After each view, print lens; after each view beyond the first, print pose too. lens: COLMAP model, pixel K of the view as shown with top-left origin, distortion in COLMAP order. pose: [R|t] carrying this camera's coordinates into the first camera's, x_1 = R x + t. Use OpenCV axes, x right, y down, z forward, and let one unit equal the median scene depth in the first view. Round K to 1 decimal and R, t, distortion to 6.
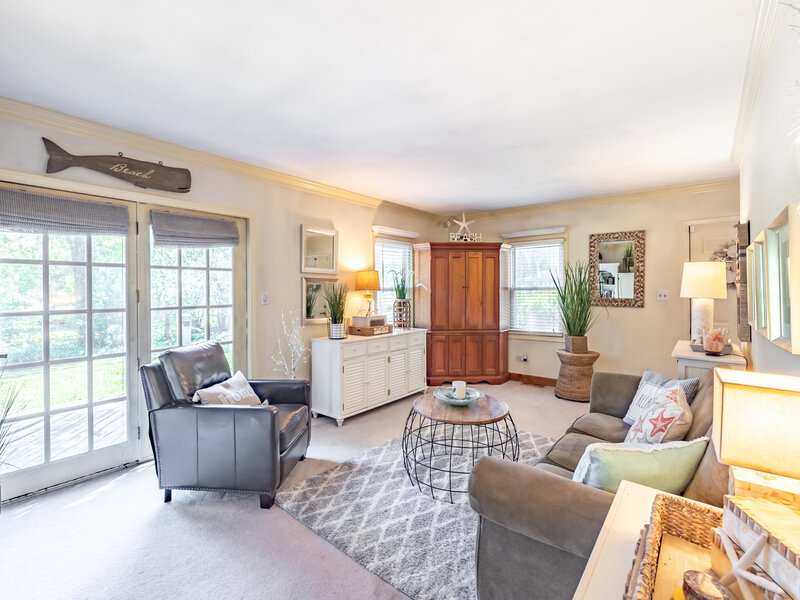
lens RADIAL K [[363.8, 0, 411.9], [0, 363.8, 286.1], [0, 0, 1]] dist [0.001625, 0.001074]
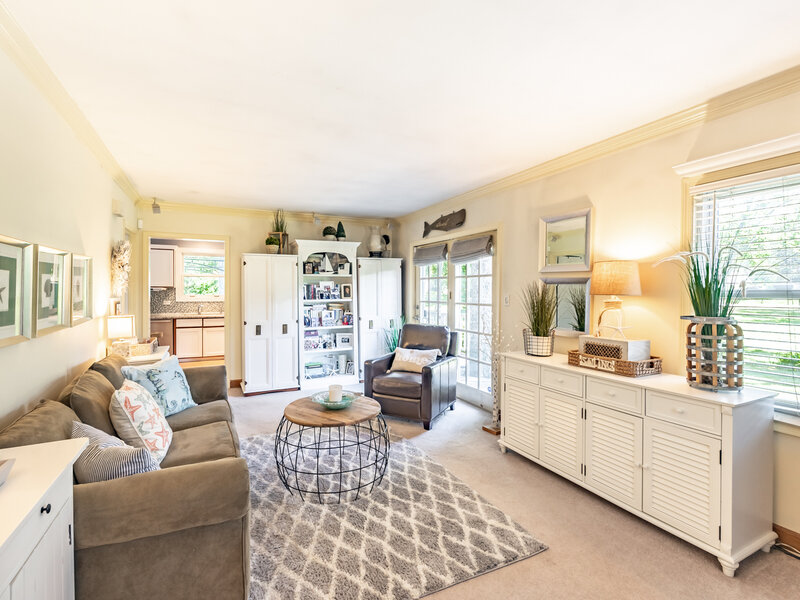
lens RADIAL K [[363.8, 0, 396.6], [0, 363.8, 293.6], [0, 0, 1]] dist [0.001625, 0.001074]
pose [[-0.411244, 0.017265, -0.911362, 1.948162], [0.010874, 0.999842, 0.014035, -0.010585], [0.911461, -0.004138, -0.411367, 3.189076]]
